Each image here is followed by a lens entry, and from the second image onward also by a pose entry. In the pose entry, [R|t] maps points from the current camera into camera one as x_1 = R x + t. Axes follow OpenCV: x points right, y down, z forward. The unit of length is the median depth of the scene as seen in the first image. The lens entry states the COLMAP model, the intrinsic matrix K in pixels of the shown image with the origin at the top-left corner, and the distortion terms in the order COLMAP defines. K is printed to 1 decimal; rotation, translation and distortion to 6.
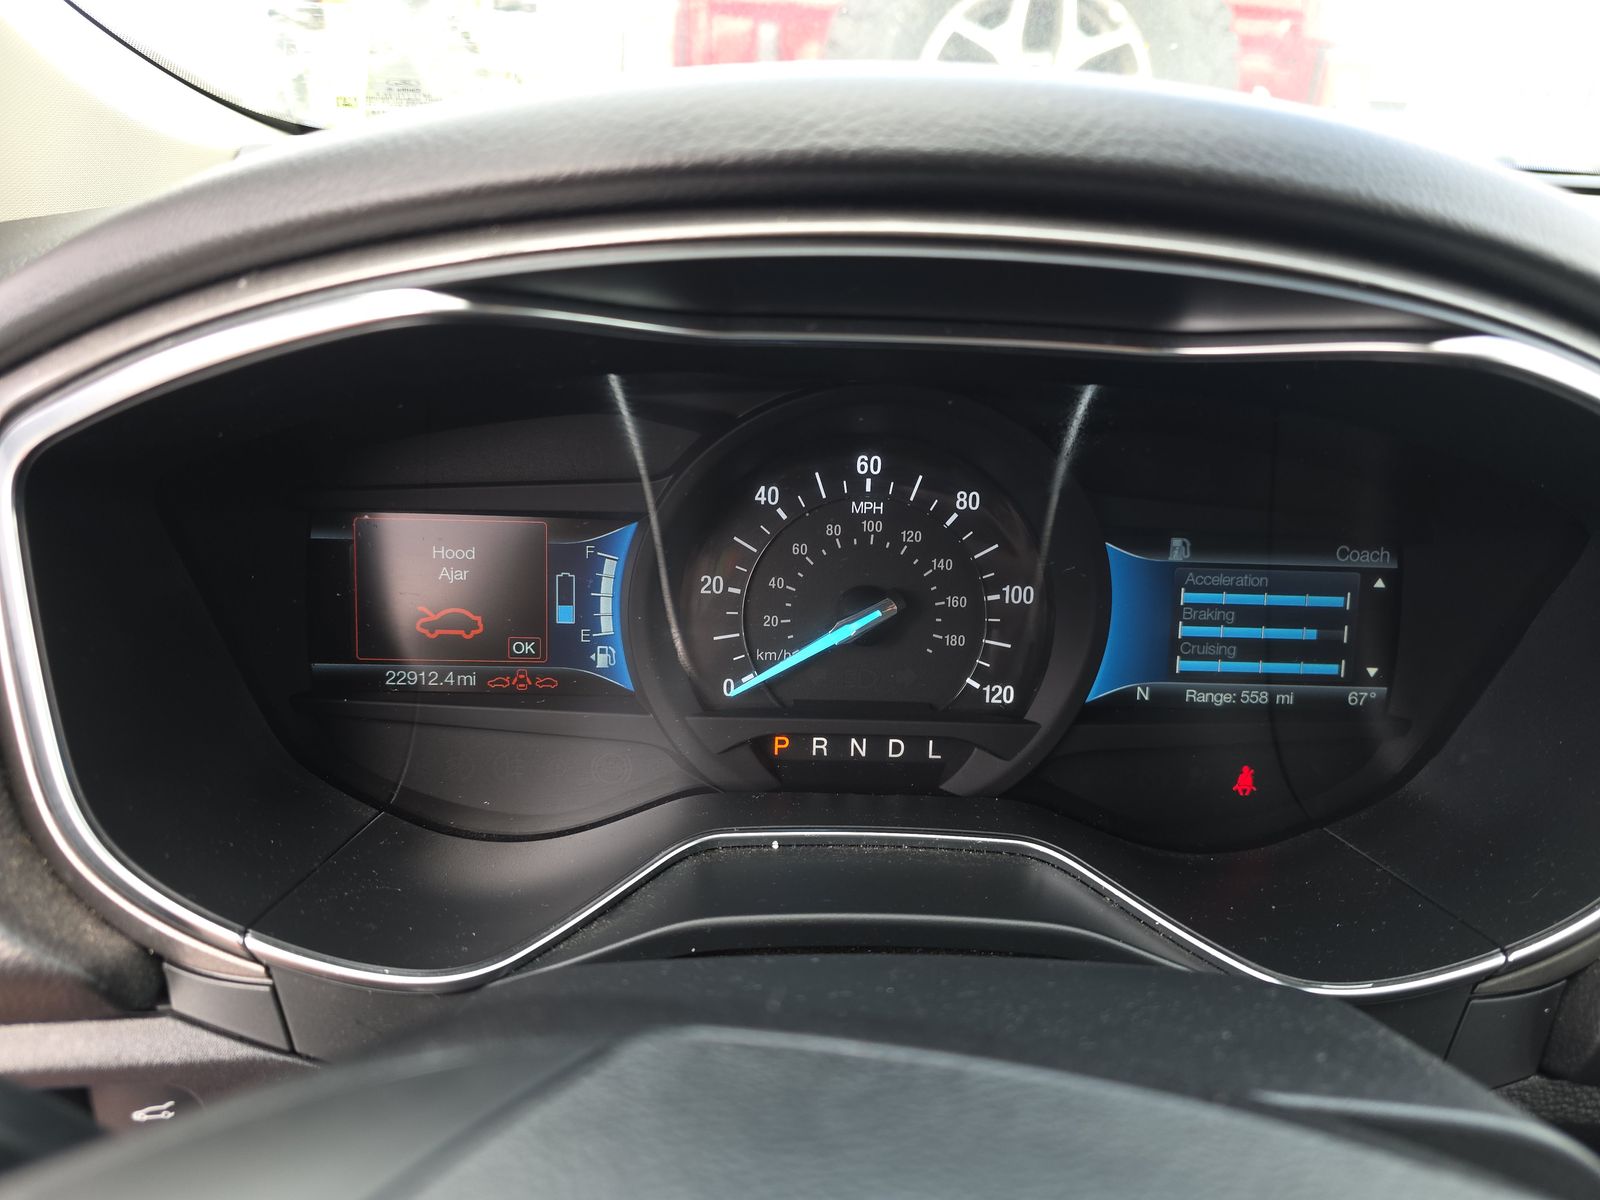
lens RADIAL K [[1069.6, 0, 803.1], [0, 1069.6, 593.5], [0, 0, 1]] dist [0.047341, 0.000903]
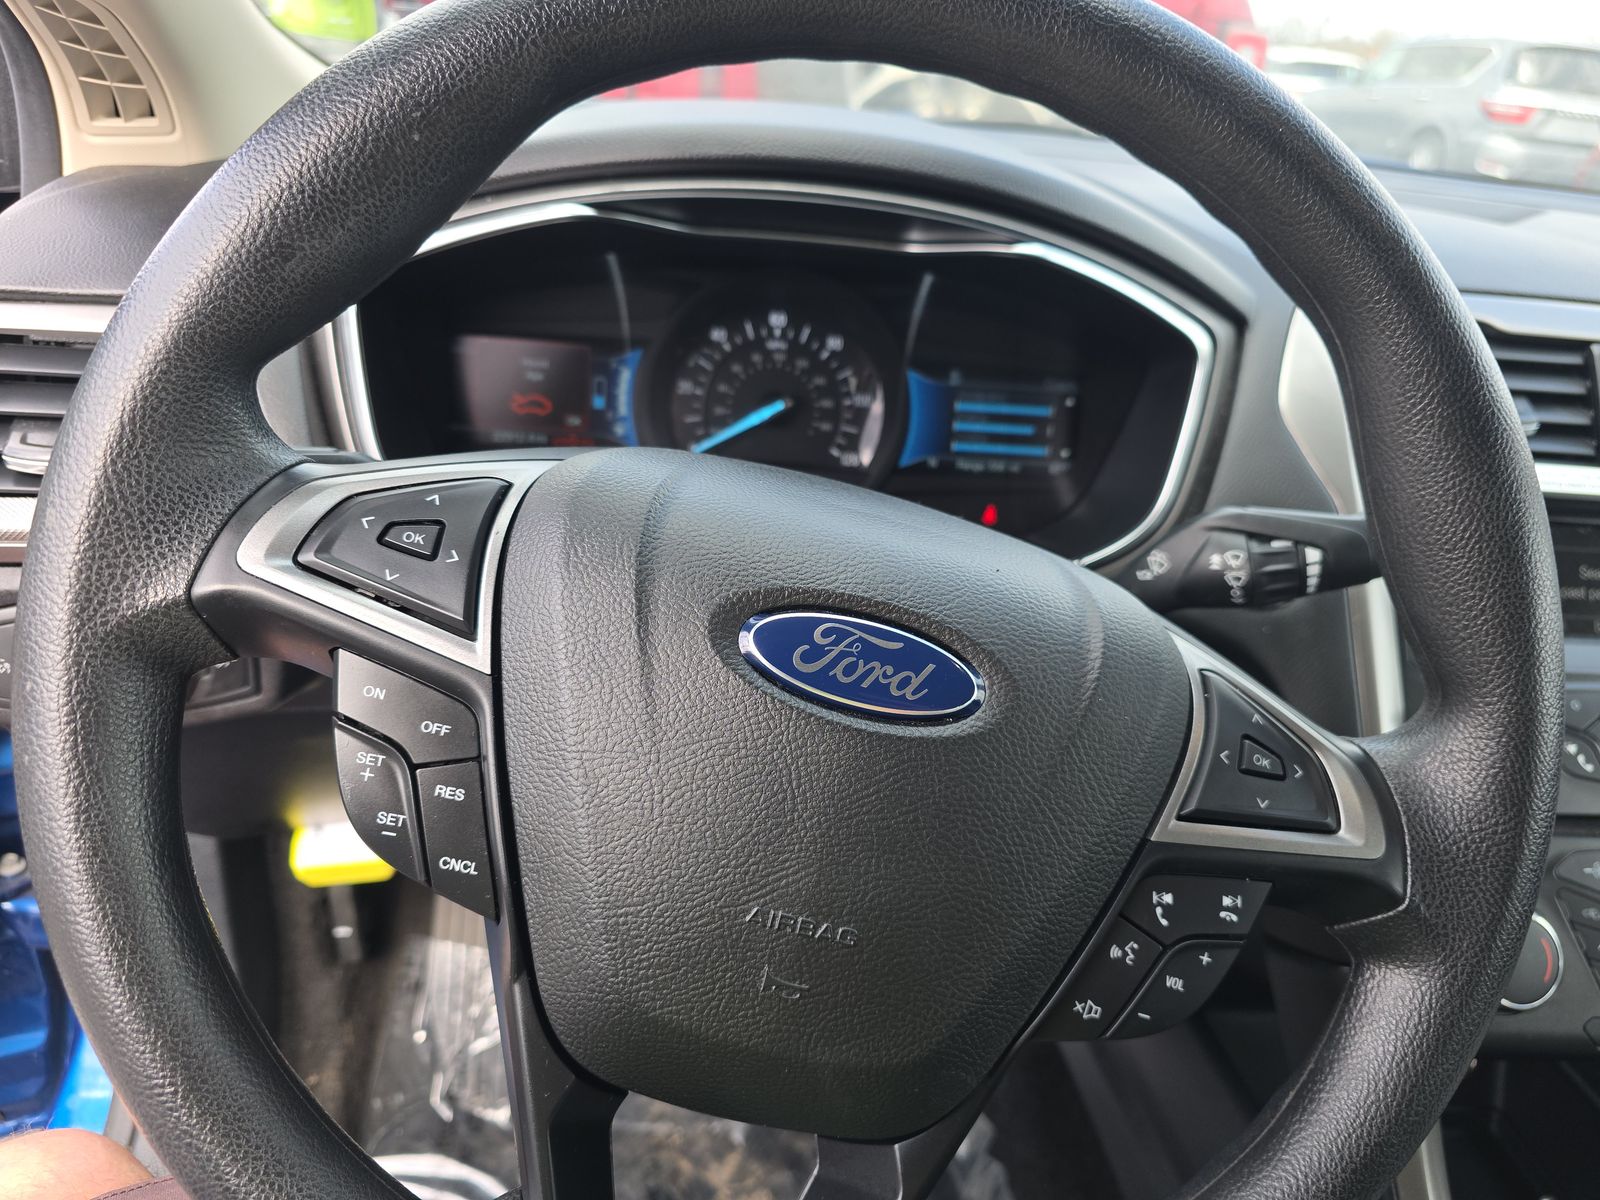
lens RADIAL K [[1069.6, 0, 794.5], [0, 1069.6, 608.2], [0, 0, 1]] dist [0.047341, 0.000903]
pose [[0.998189, 0.023072, 0.055559, 0.002632], [-0.027067, 0.997019, 0.072255, 0.215580], [-0.053726, -0.073628, 0.995838, -0.750435]]
